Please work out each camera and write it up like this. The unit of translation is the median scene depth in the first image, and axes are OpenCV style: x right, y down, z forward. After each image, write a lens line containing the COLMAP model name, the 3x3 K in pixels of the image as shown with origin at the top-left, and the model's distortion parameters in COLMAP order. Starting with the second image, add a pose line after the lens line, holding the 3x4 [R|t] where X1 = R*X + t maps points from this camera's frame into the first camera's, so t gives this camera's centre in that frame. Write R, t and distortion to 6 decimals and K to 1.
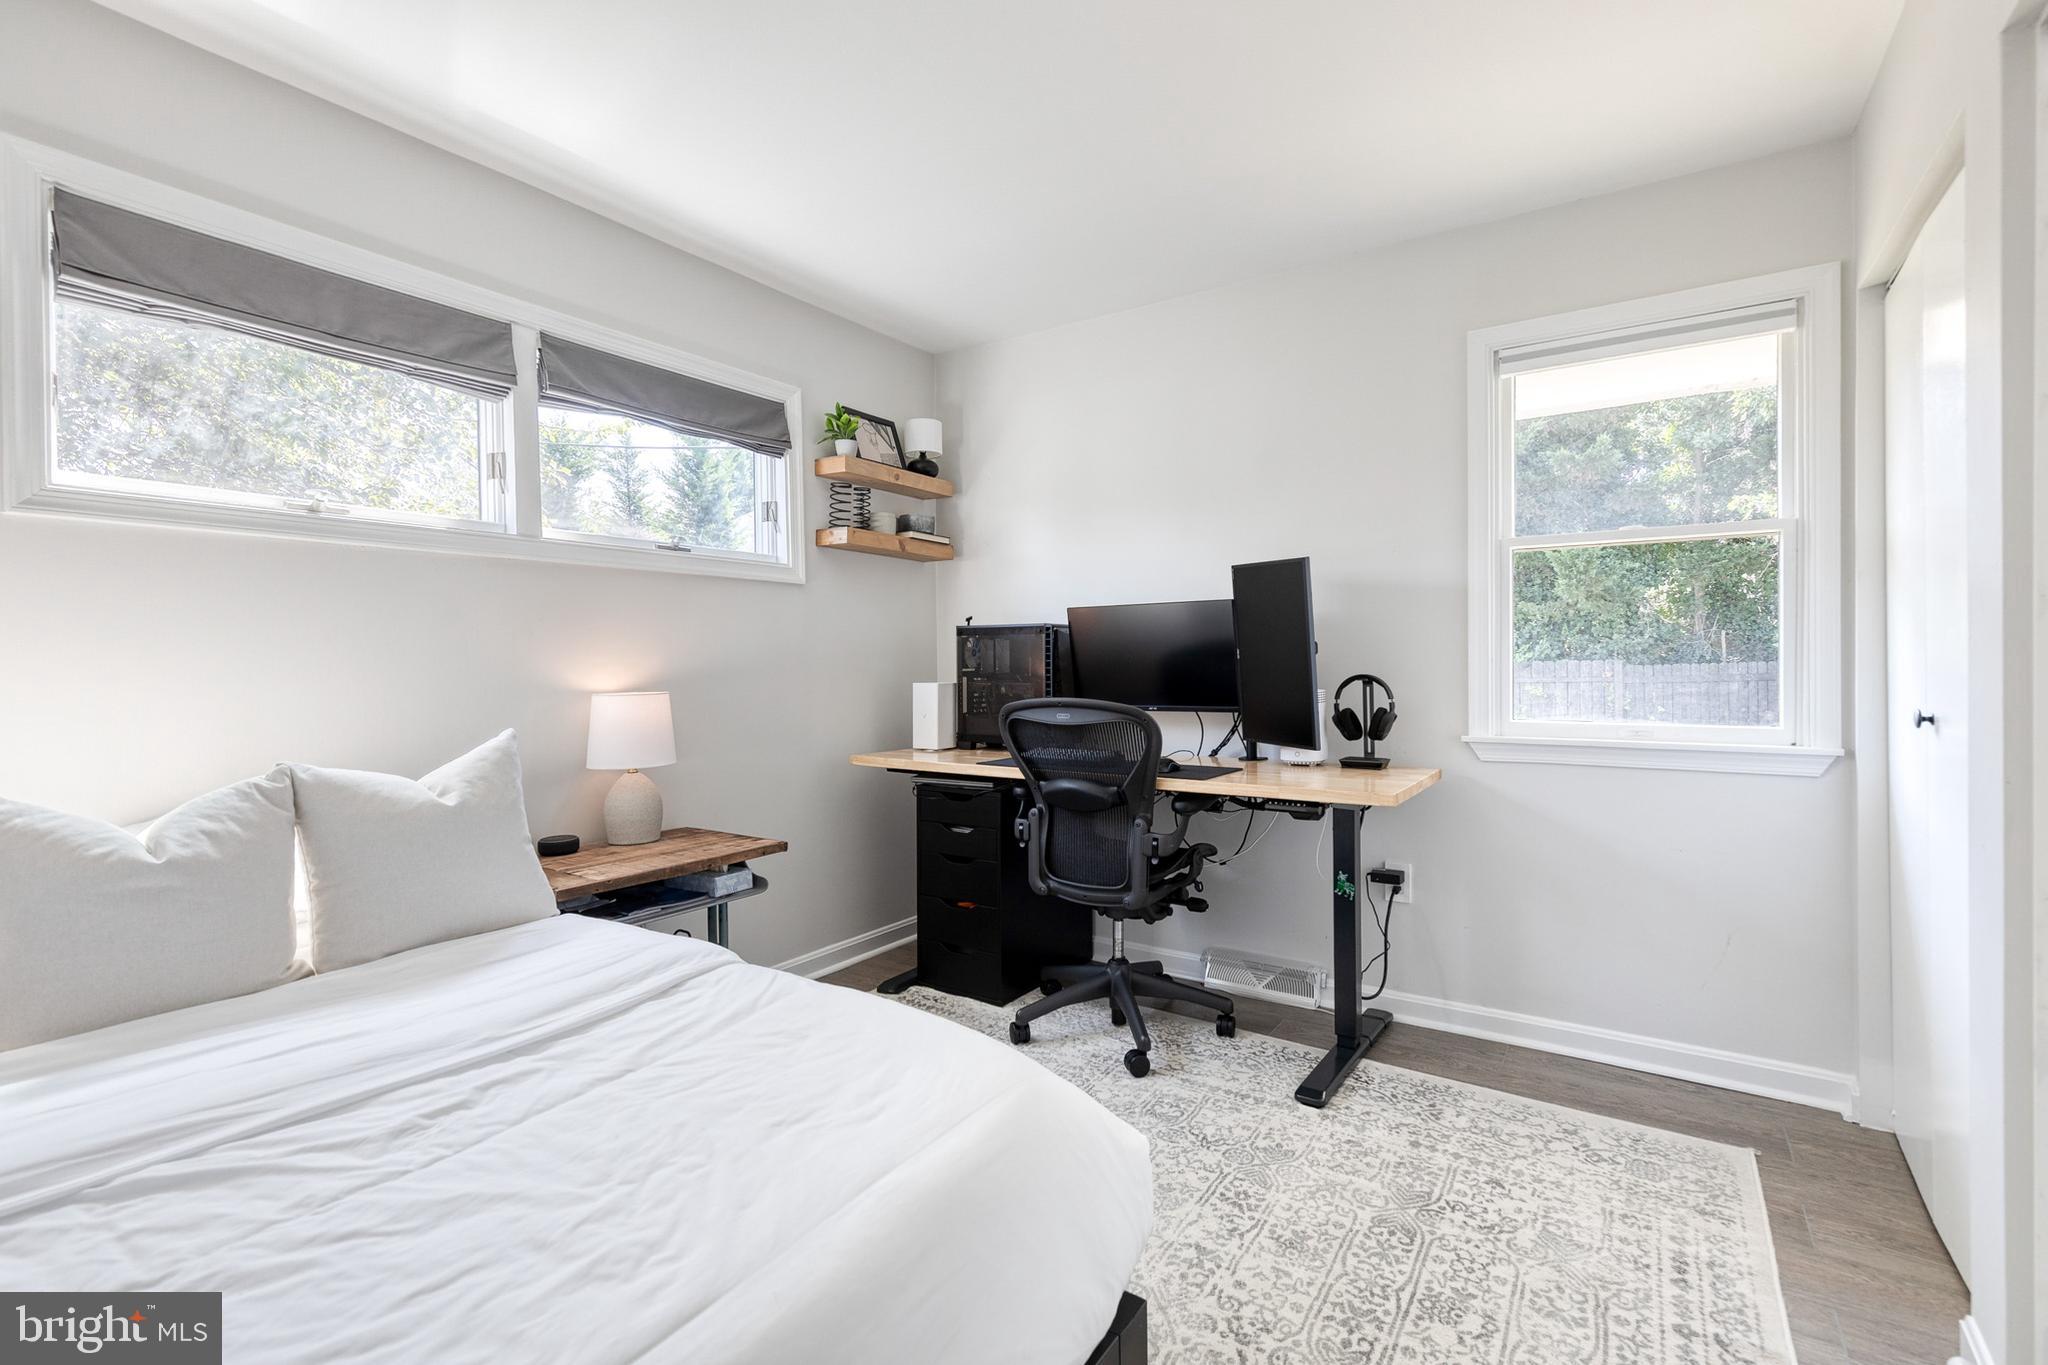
lens RADIAL K [[931.3, 0, 1023.5], [0, 931.3, 675.6], [0, 0, 1]] dist [0.011583, -0.001861]
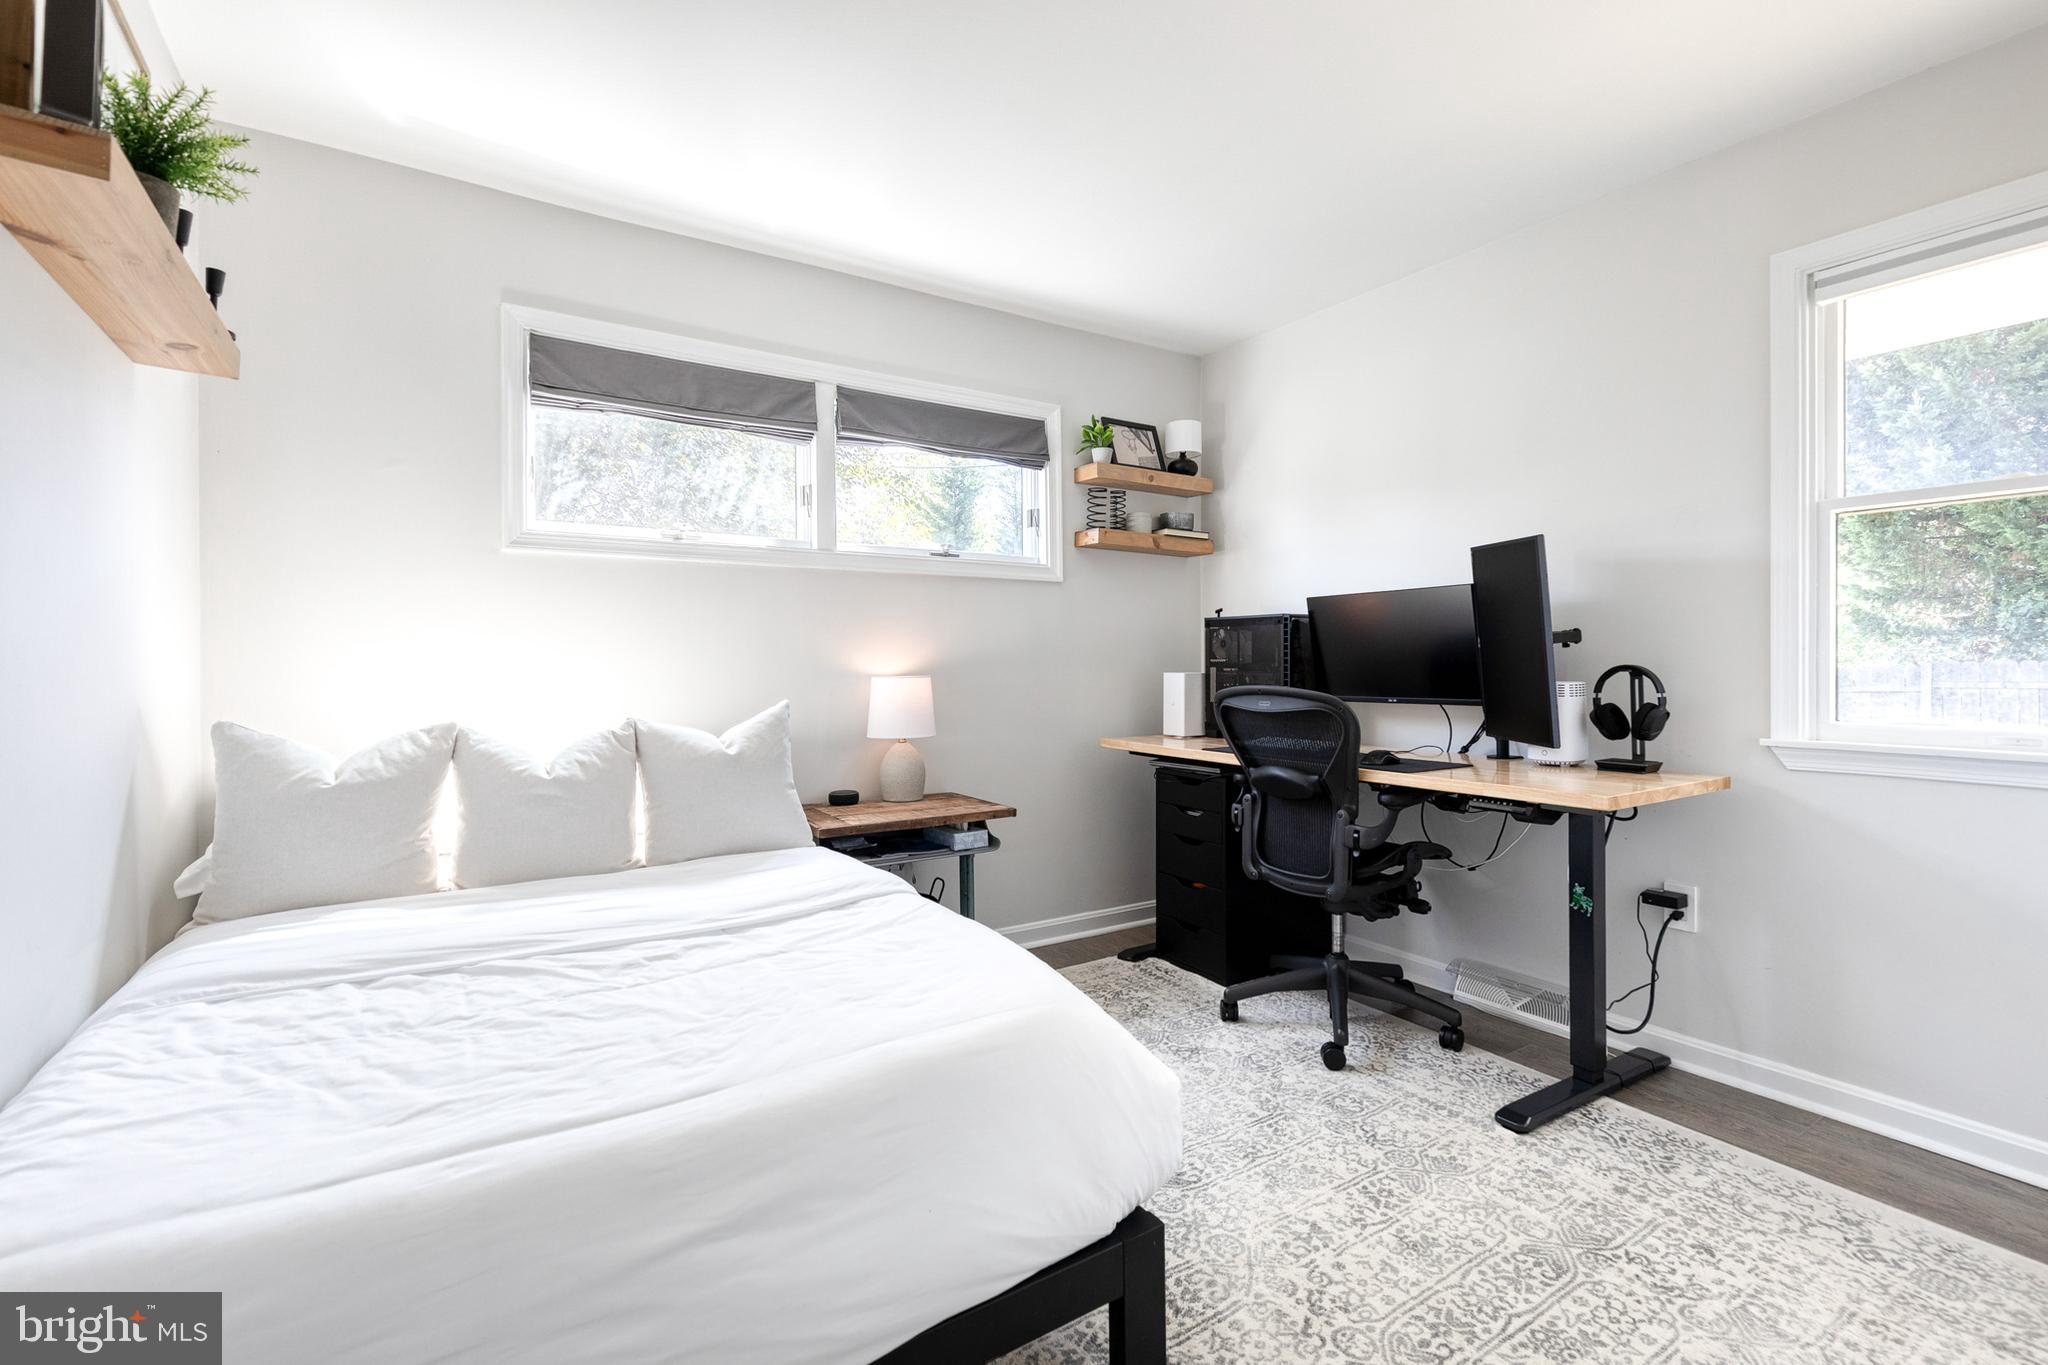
lens RADIAL K [[931.3, 0, 1030.6], [0, 931.3, 672.3], [0, 0, 1]] dist [0.011583, -0.001861]
pose [[0.916848, 0.008931, -0.399137, 0.220213], [-0.009760, 0.999952, -0.000043, 0.012414], [0.399118, 0.003935, 0.916891, -0.036568]]
